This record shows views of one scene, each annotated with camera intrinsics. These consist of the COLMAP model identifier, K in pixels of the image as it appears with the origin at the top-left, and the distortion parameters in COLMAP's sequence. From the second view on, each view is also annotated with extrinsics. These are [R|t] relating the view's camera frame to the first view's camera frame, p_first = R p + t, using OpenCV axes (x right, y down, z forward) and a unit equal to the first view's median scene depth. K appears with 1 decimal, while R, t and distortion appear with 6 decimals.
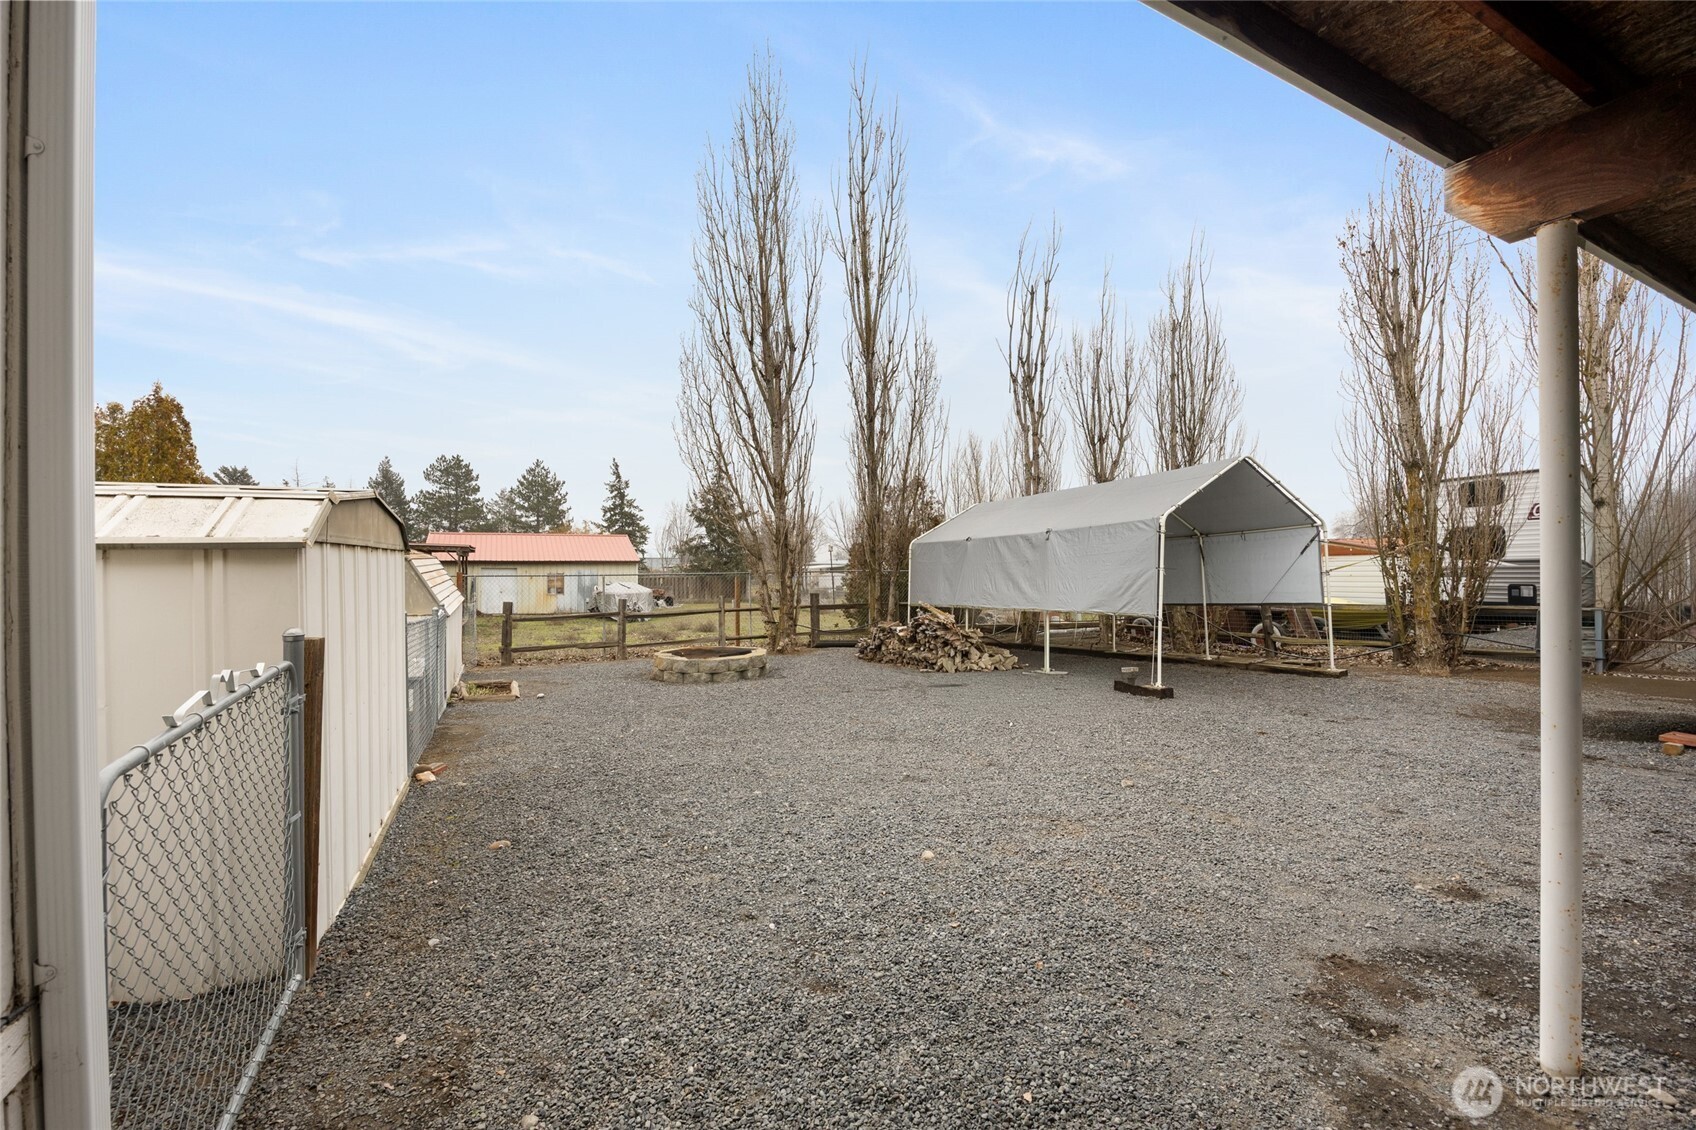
lens RADIAL K [[746.0, 0, 849.3], [0, 746.0, 567.5], [0, 0, 1]] dist [-0.009851, 0.000297]
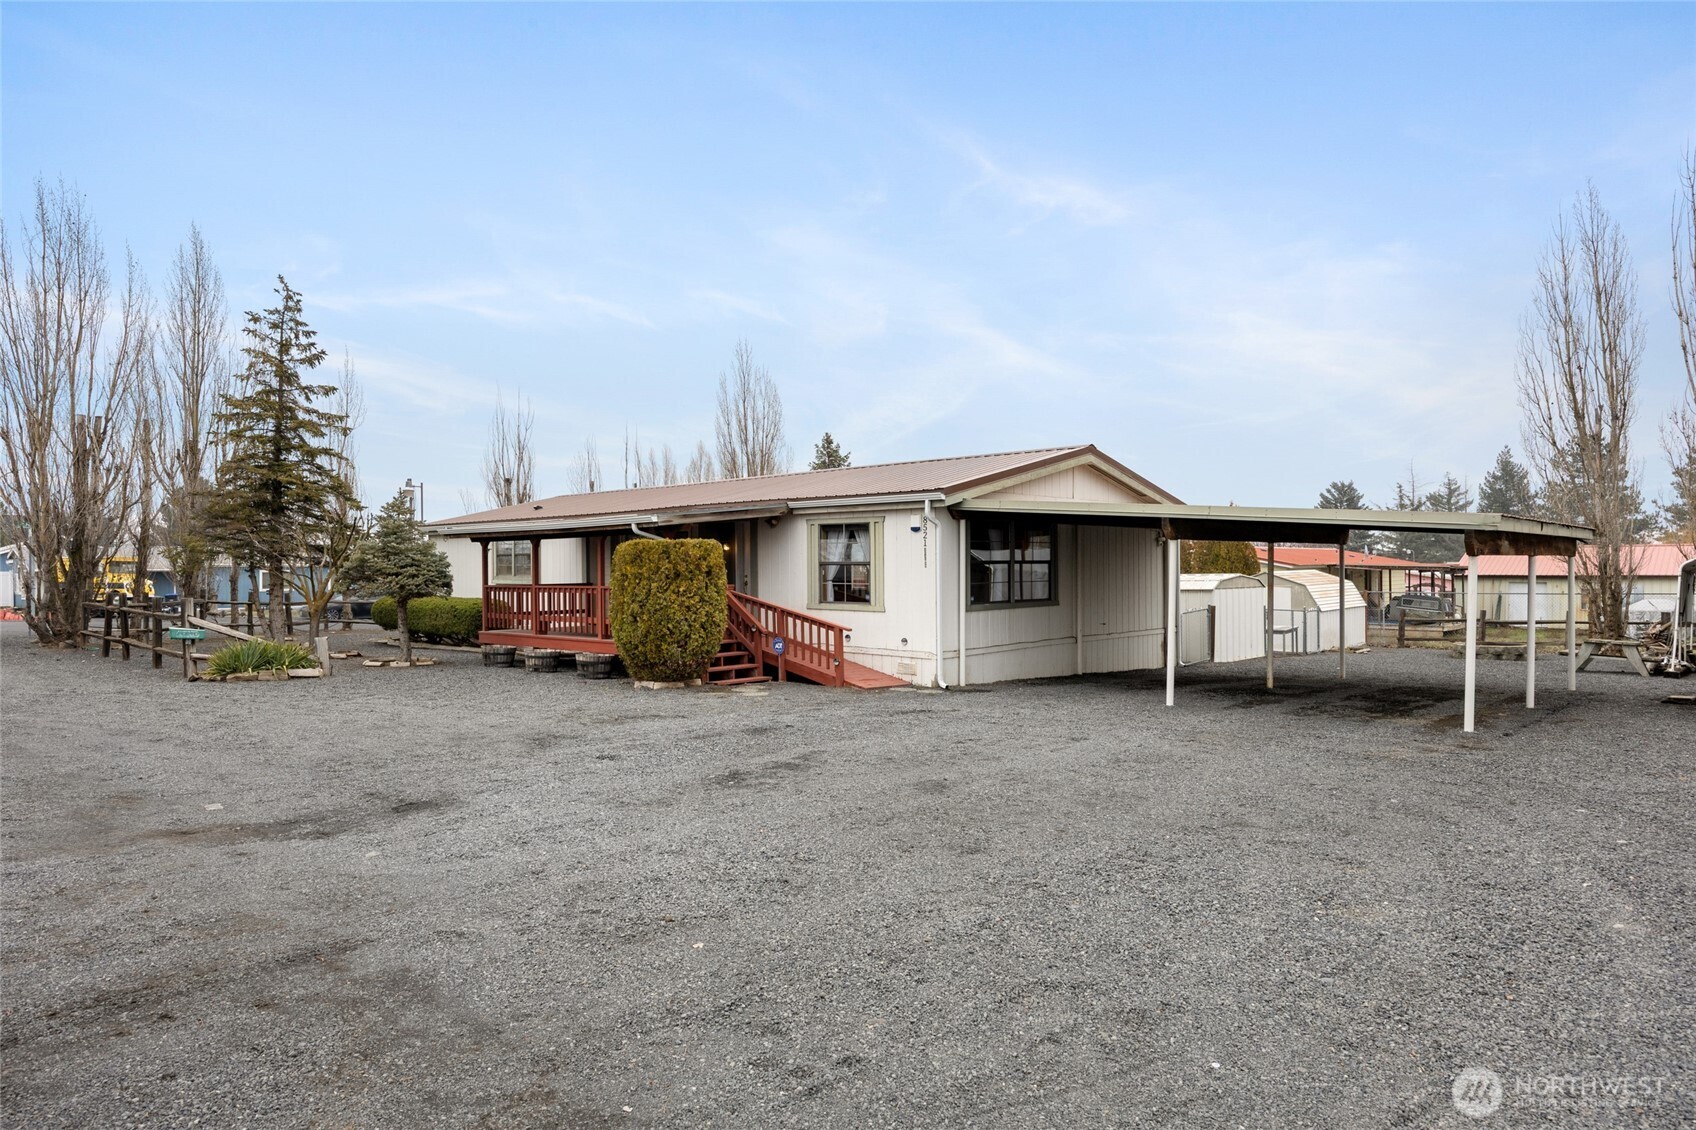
lens RADIAL K [[1004.3, 0, 848.0], [0, 1004.3, 565.0], [0, 0, 1]] dist [0.004131, 0.001420]
pose [[0.375784, -0.005508, -0.926691, 0.945582], [0.000601, 0.999984, -0.005699, -0.031344], [0.926707, 0.001585, 0.375781, -0.792795]]
